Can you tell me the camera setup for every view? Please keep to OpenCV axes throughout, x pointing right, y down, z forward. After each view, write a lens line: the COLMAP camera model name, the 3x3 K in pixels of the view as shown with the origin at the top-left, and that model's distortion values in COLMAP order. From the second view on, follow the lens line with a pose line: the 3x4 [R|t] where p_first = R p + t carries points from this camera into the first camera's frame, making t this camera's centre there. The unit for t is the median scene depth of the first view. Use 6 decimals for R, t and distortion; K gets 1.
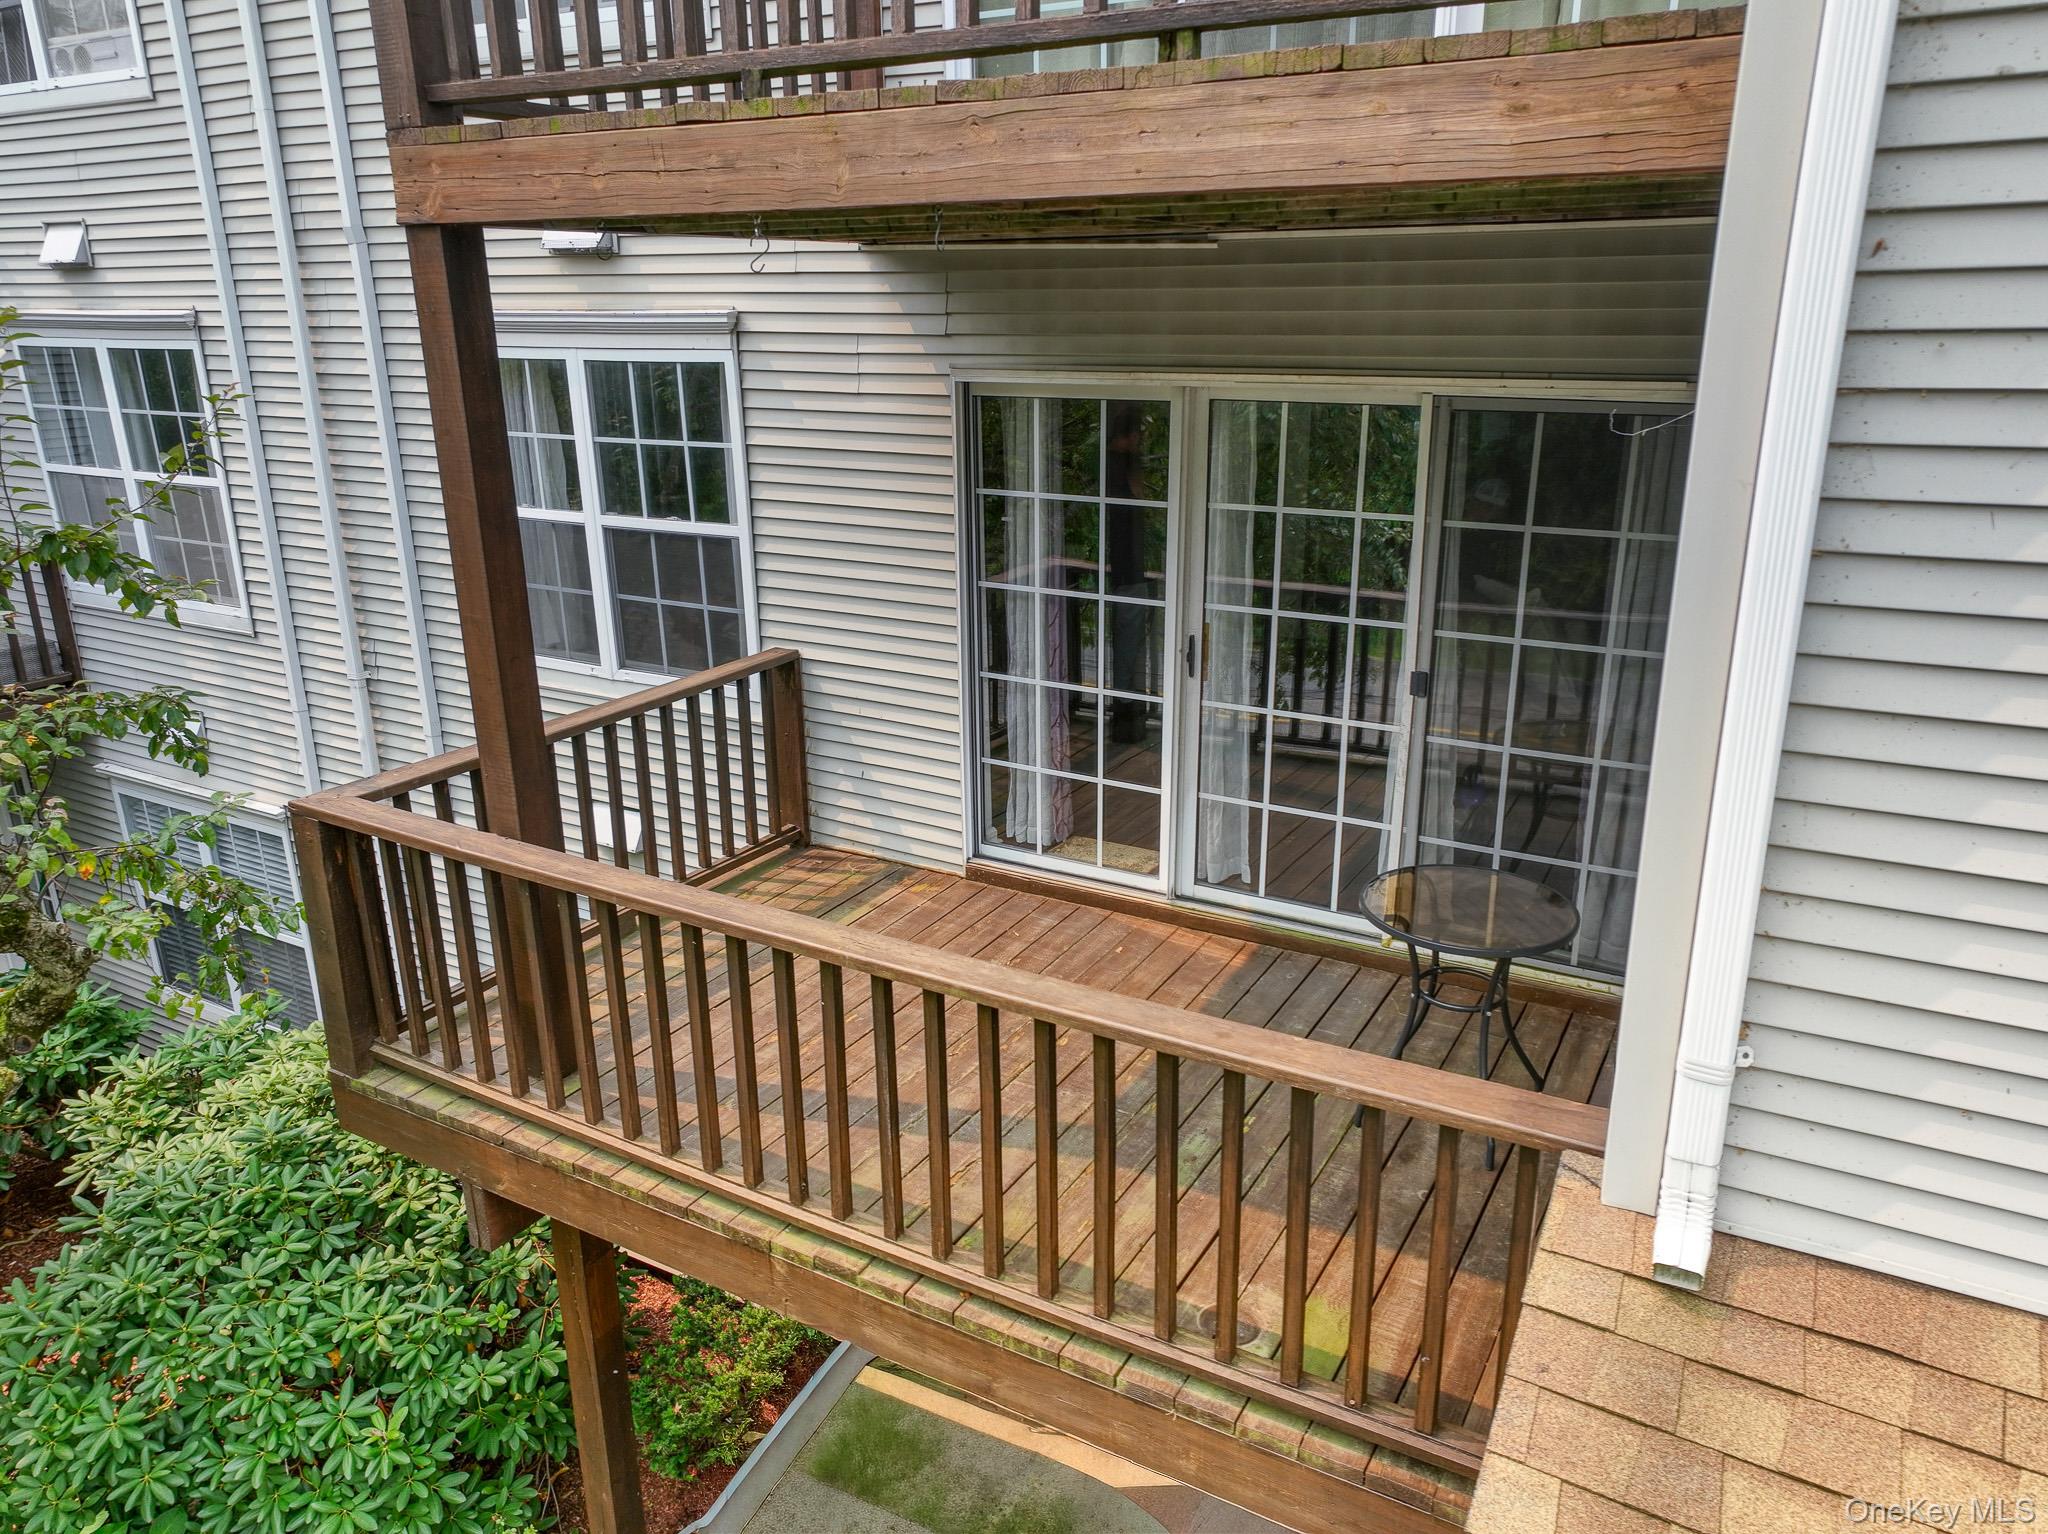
lens RADIAL K [[1453.5, 0, 1024.0], [0, 1453.5, 767.0], [0, 0, 1]] dist [0.001135, 0.007294]
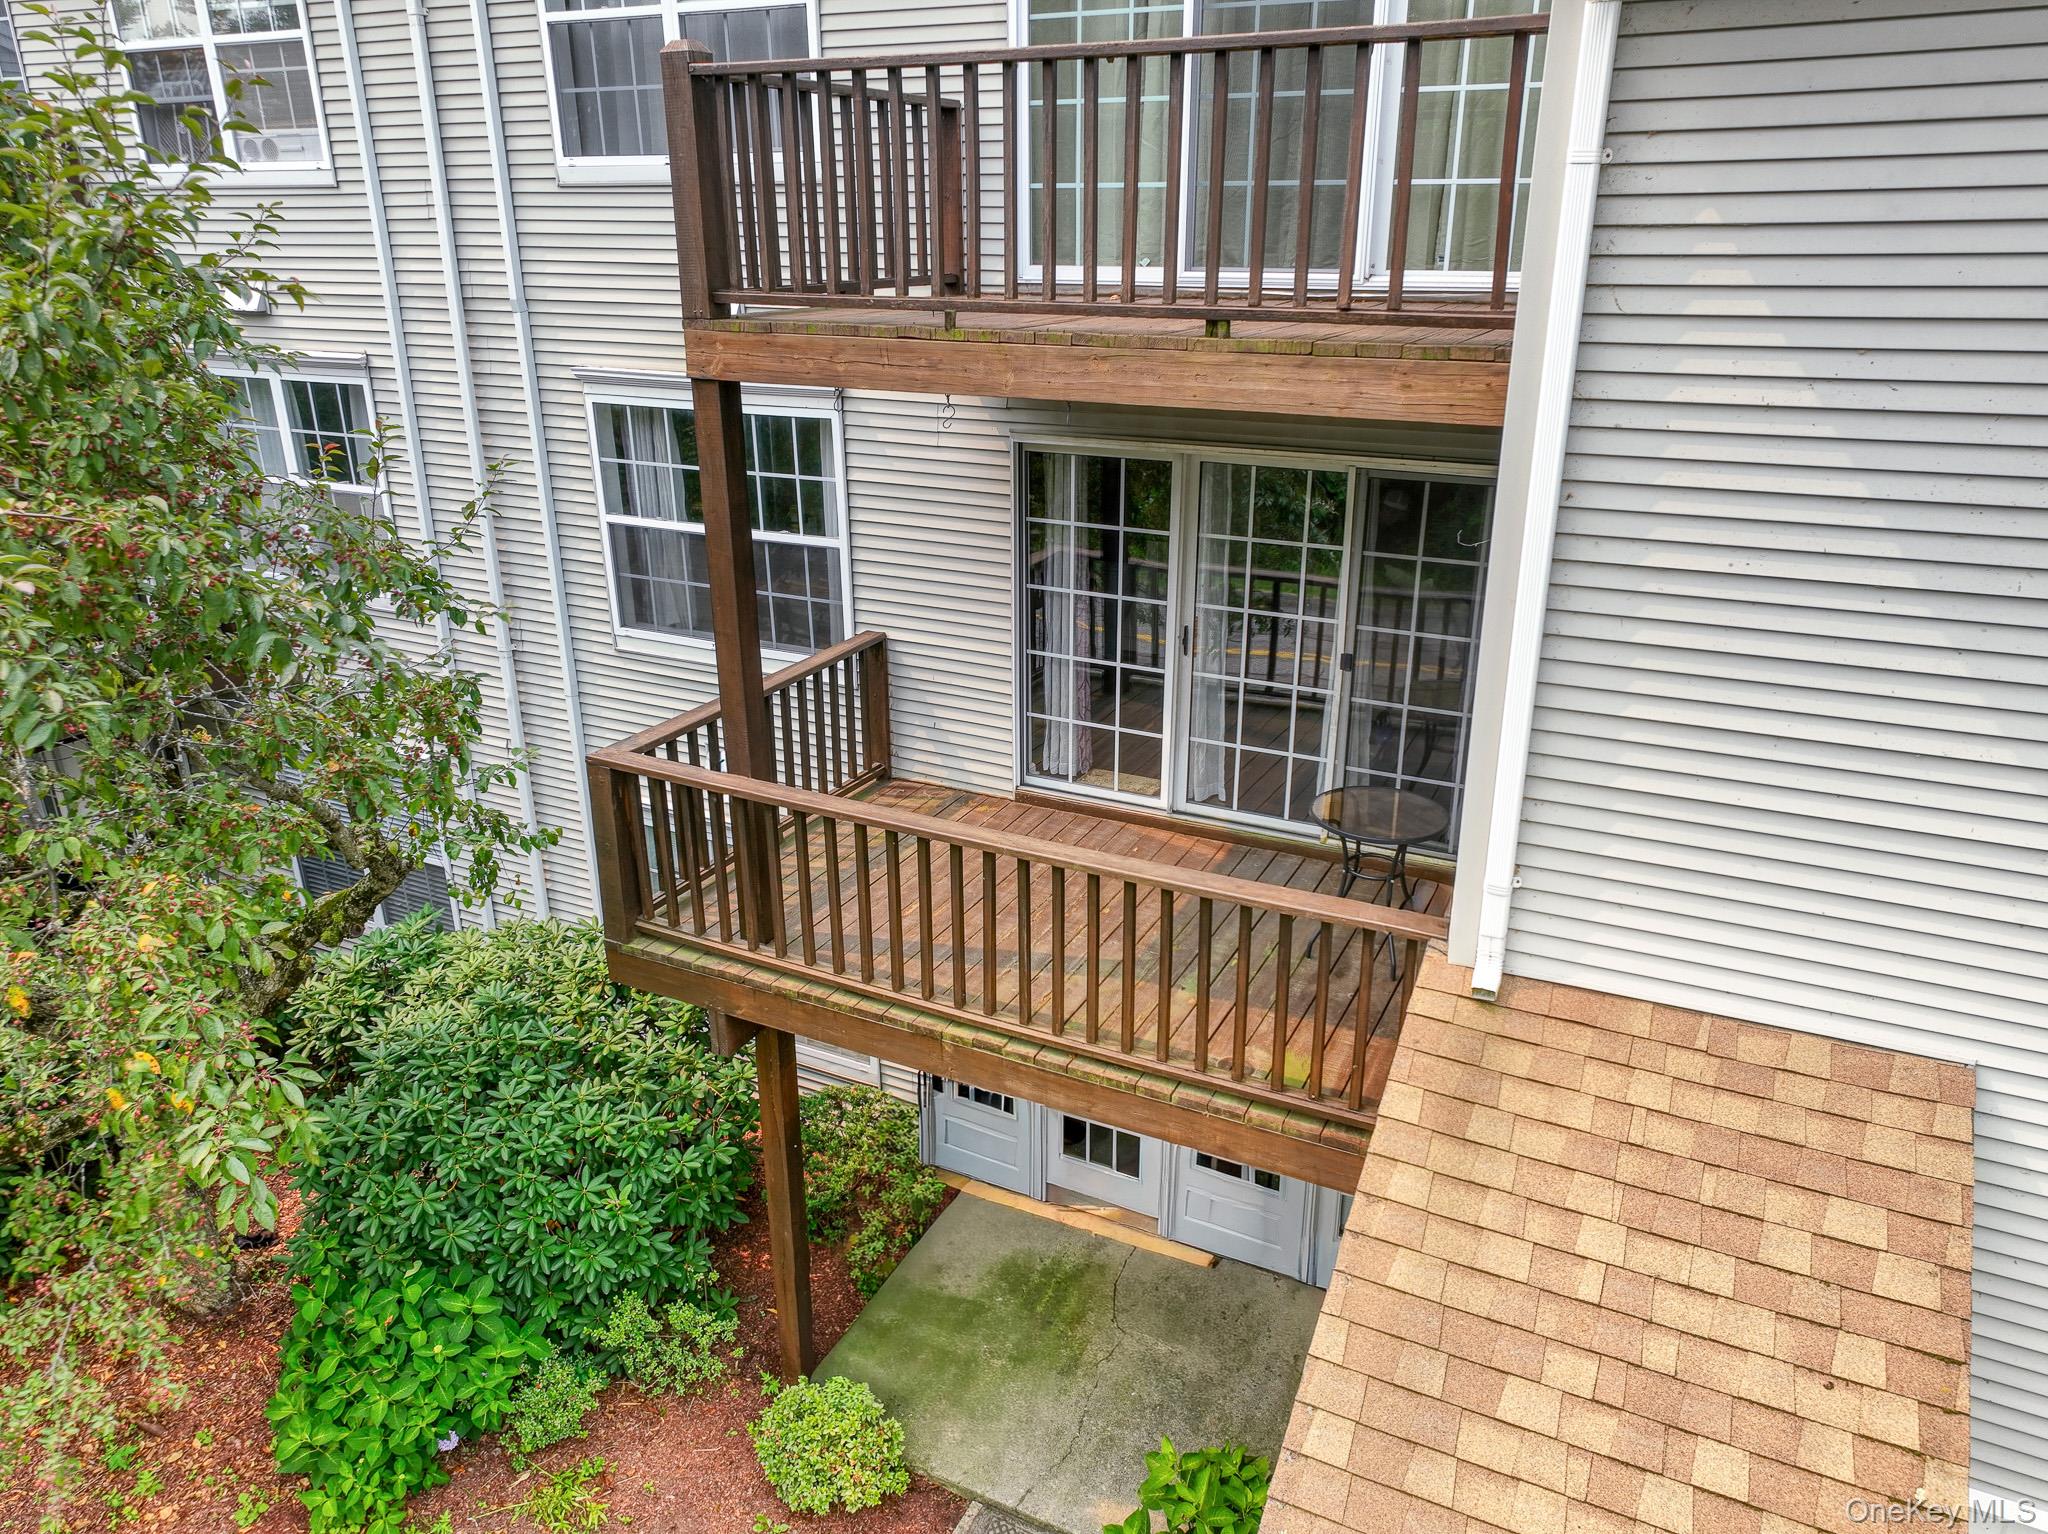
lens RADIAL K [[1453.5, 0, 1024.0], [0, 1453.5, 767.0], [0, 0, 1]] dist [0.001135, 0.007294]
pose [[0.998304, -0.014545, 0.056364, -0.118465], [0.011615, 0.998581, 0.051968, -0.028161], [-0.057040, -0.051225, 0.997057, -0.387707]]
